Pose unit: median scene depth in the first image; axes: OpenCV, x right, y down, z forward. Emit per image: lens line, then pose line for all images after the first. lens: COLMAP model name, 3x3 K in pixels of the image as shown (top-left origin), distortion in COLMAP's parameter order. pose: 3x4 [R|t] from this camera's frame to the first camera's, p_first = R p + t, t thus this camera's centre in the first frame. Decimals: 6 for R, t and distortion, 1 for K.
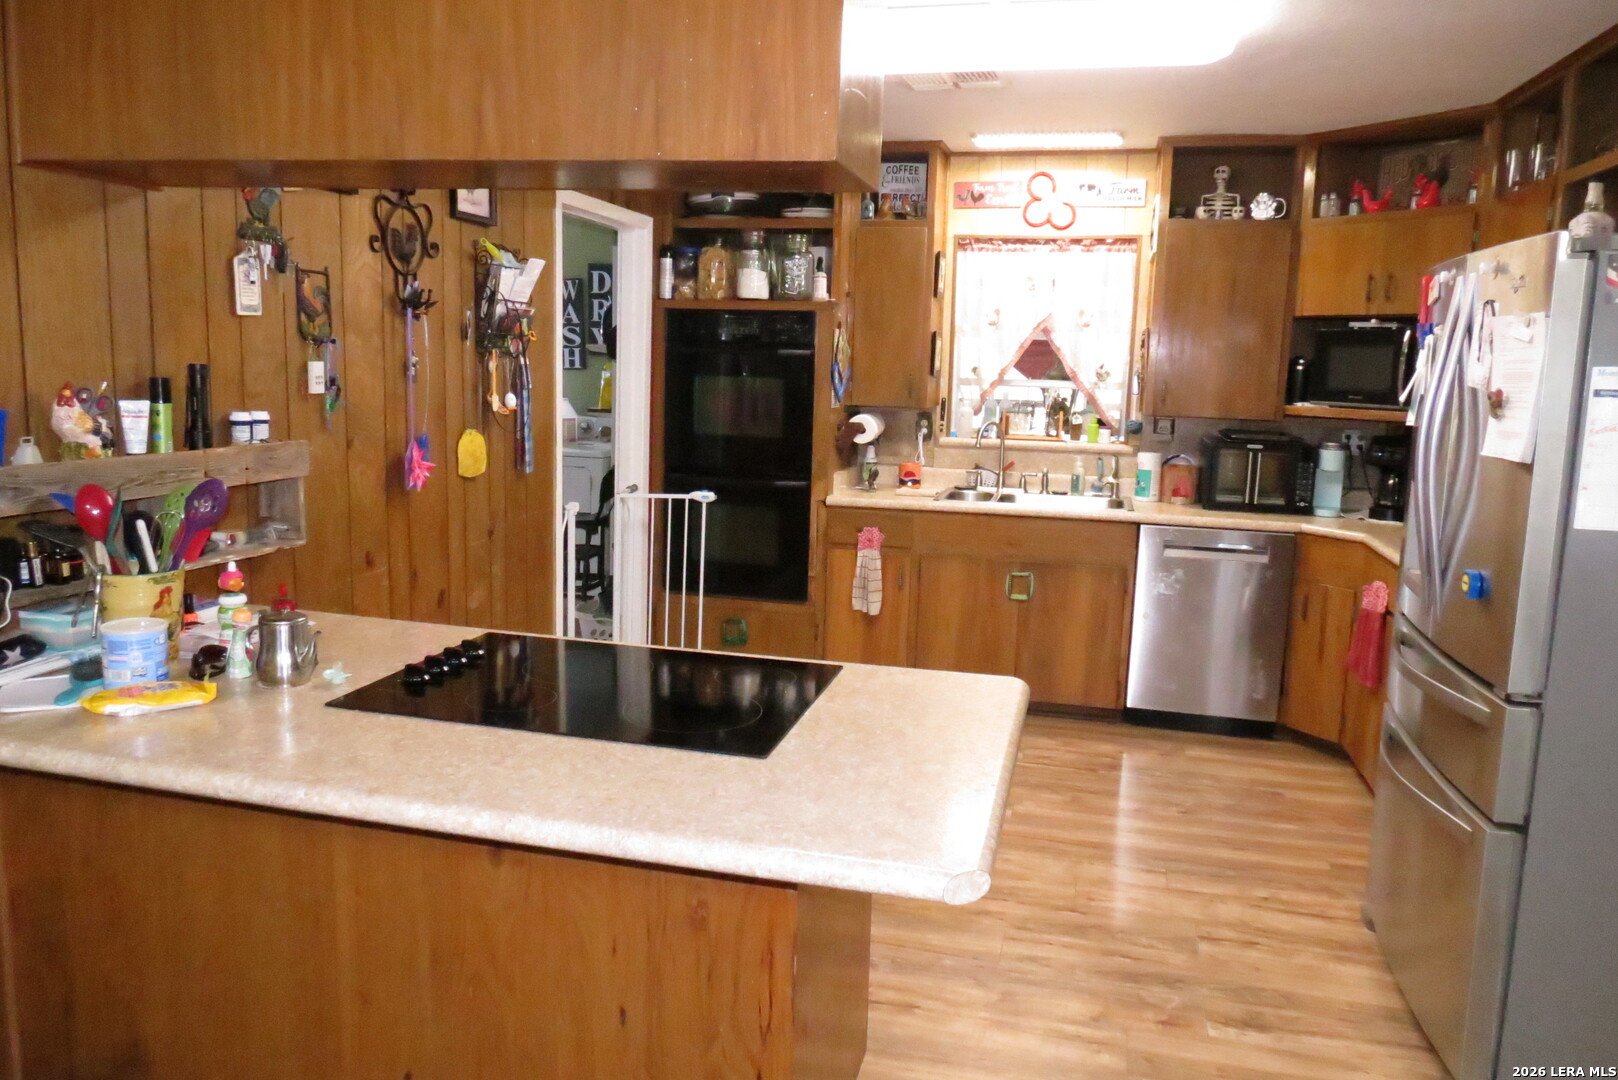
lens RADIAL K [[1145.9, 0, 802.8], [0, 1145.9, 537.8], [0, 0, 1]] dist [-0.046380, 0.021729]
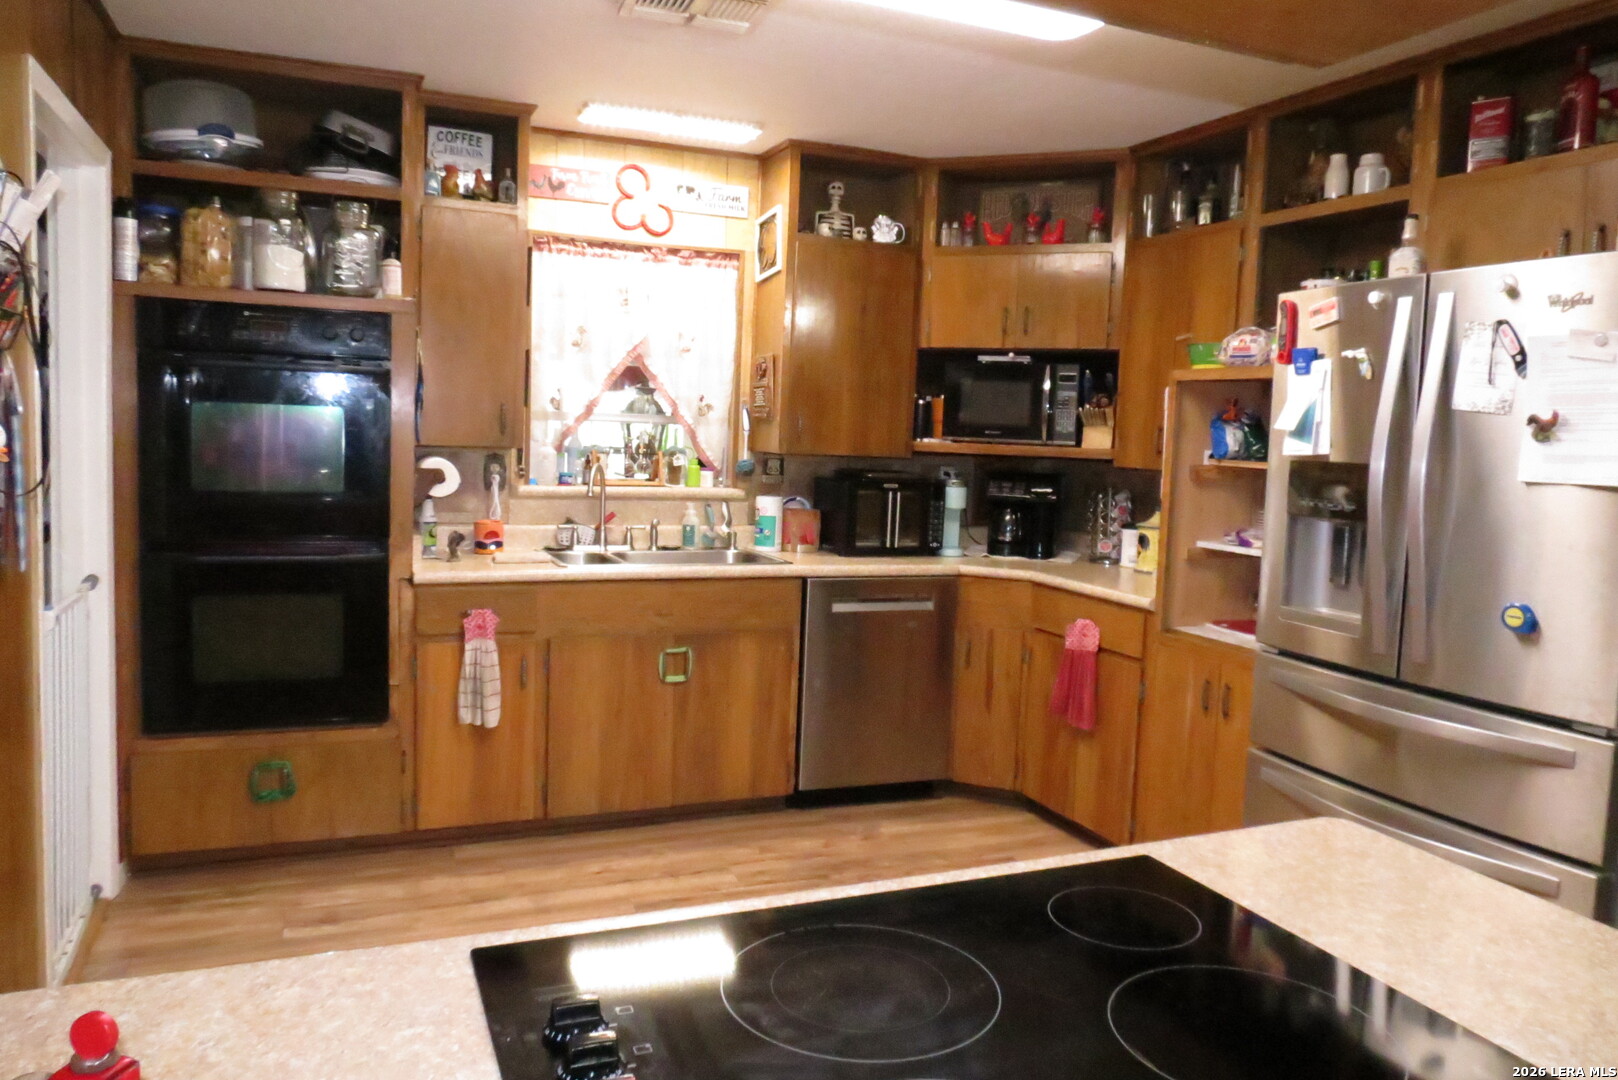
lens RADIAL K [[1145.9, 0, 812.5], [0, 1145.9, 537.2], [0, 0, 1]] dist [-0.046380, 0.021729]
pose [[0.793764, -0.052493, 0.605957, -0.208176], [0.077235, 0.996903, -0.014813, -0.027255], [-0.603302, 0.058559, 0.795360, 0.276727]]
